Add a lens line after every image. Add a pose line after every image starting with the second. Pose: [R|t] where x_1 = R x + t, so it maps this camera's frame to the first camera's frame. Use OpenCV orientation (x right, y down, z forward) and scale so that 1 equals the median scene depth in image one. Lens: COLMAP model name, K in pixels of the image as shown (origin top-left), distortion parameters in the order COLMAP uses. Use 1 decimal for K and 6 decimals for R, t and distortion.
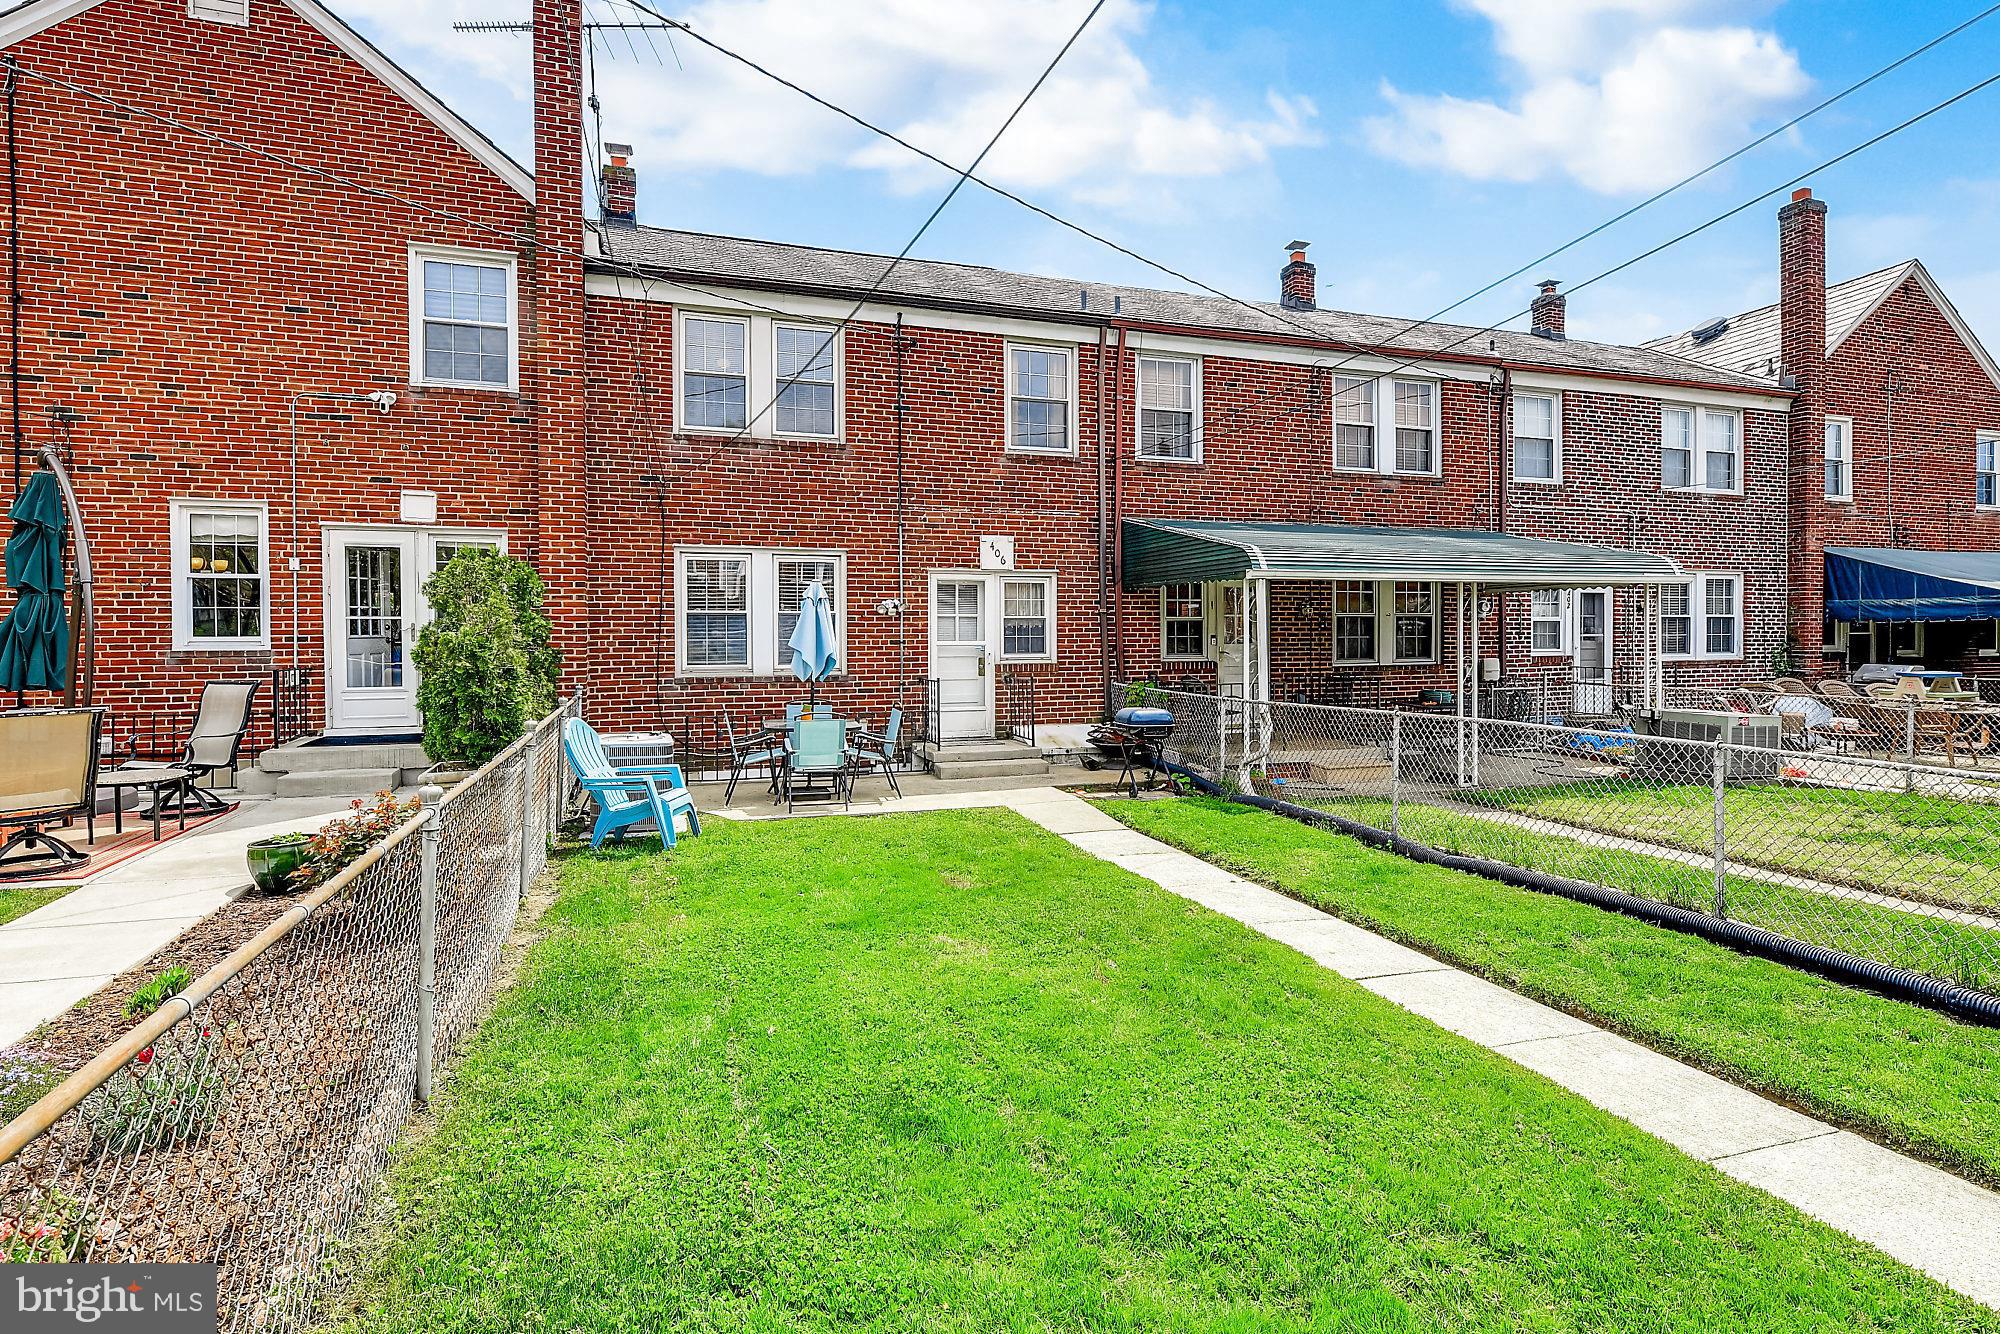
lens RADIAL K [[969.4, 0, 1121.4], [0, 969.4, 644.2], [0, 0, 1]] dist [0.001770, -0.002666]
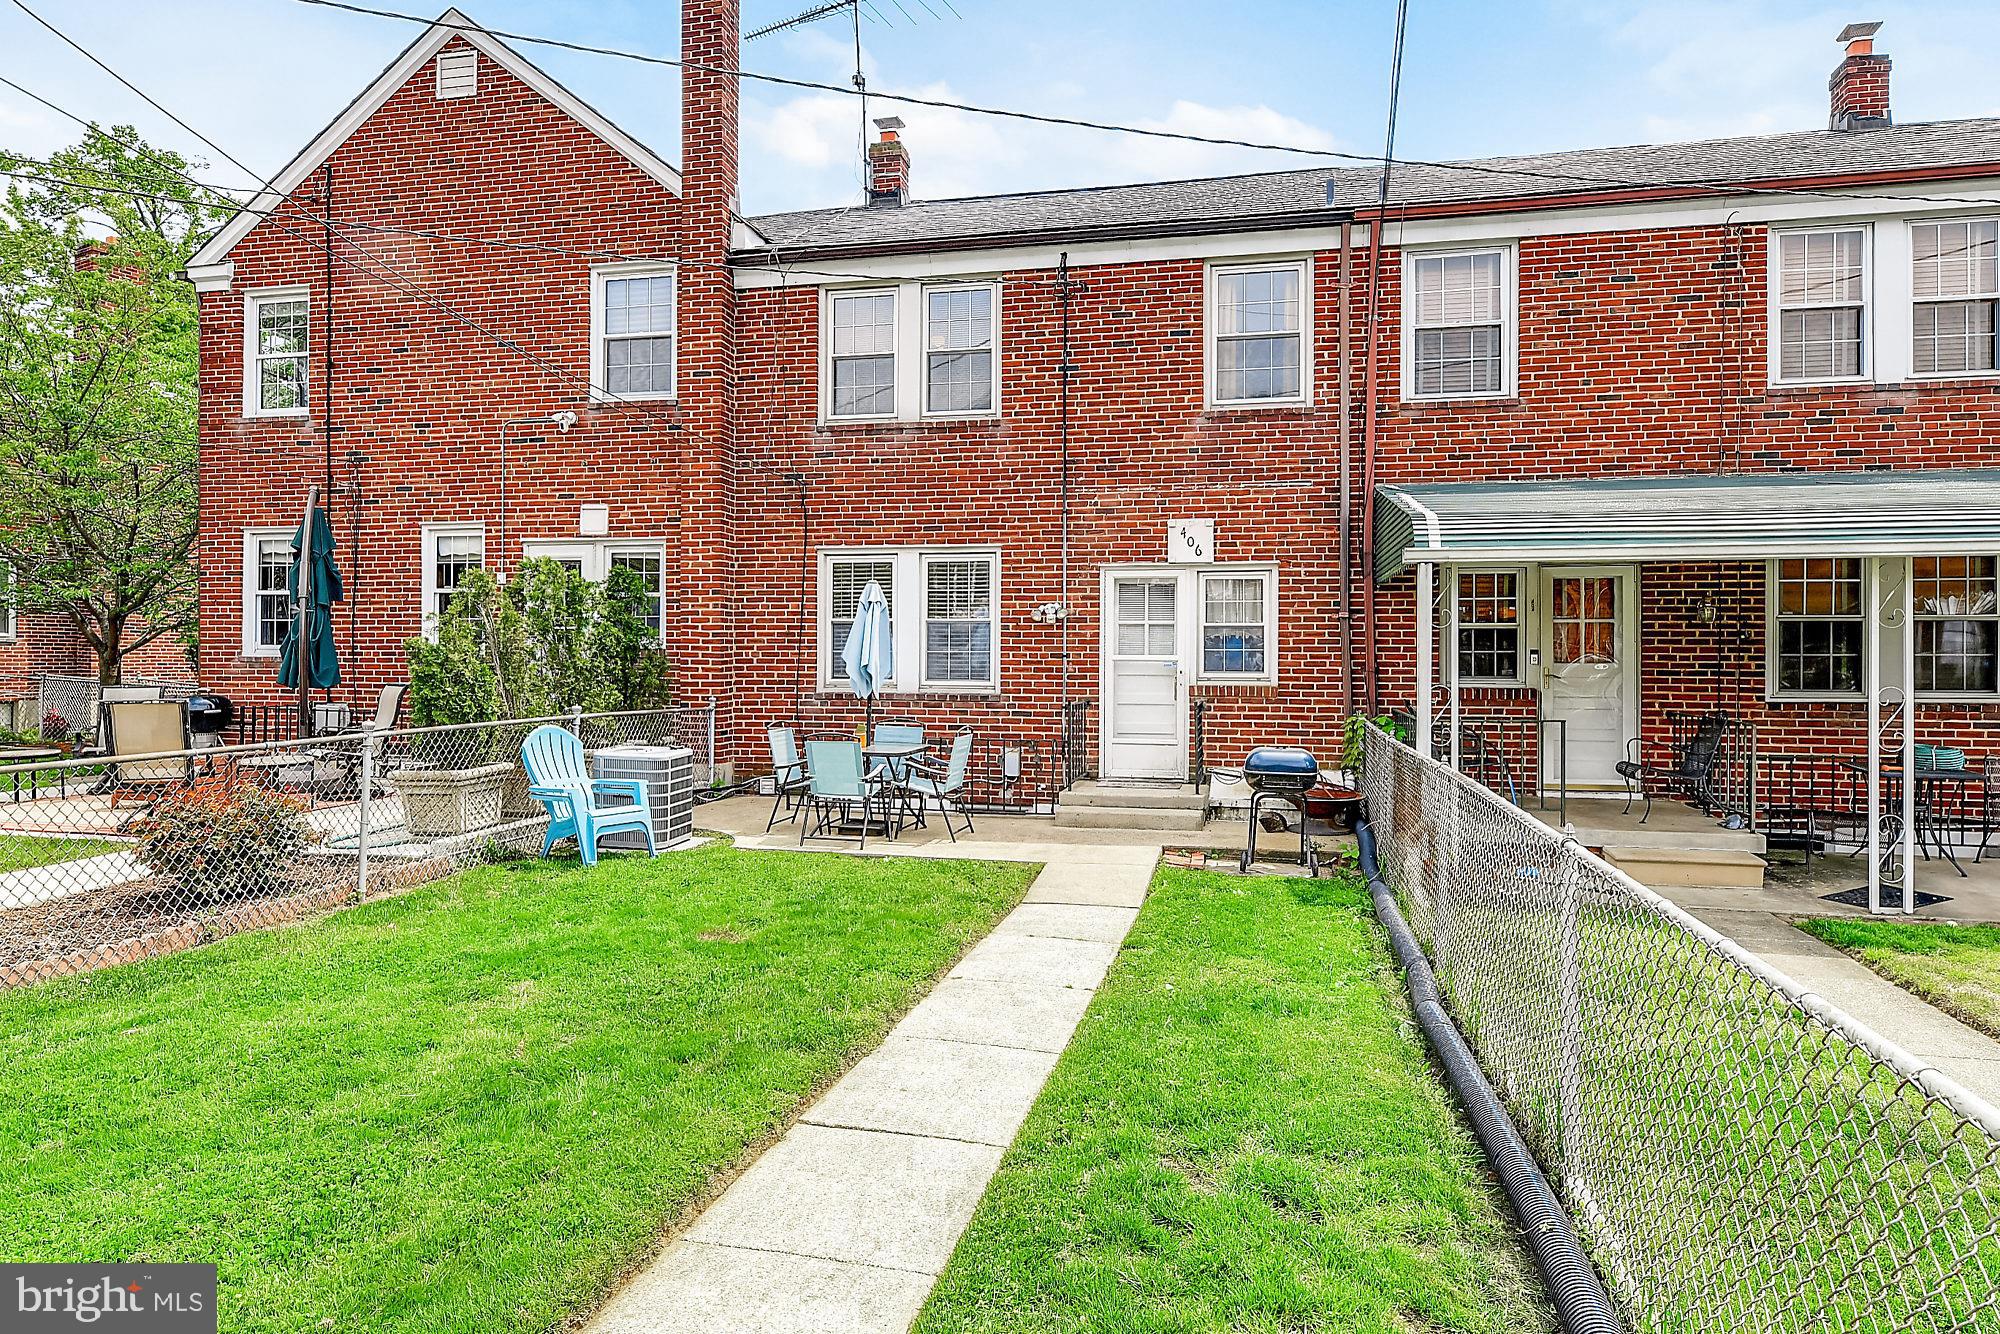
lens RADIAL K [[1224.2, 0, 1055.2], [0, 1224.2, 655.8], [0, 0, 1]] dist [0.000024, -0.002002]
pose [[0.853246, 0.006347, -0.521469, 0.304645], [-0.010750, 0.999928, -0.005419, 0.003630], [0.521397, 0.010229, 0.853253, 0.119402]]
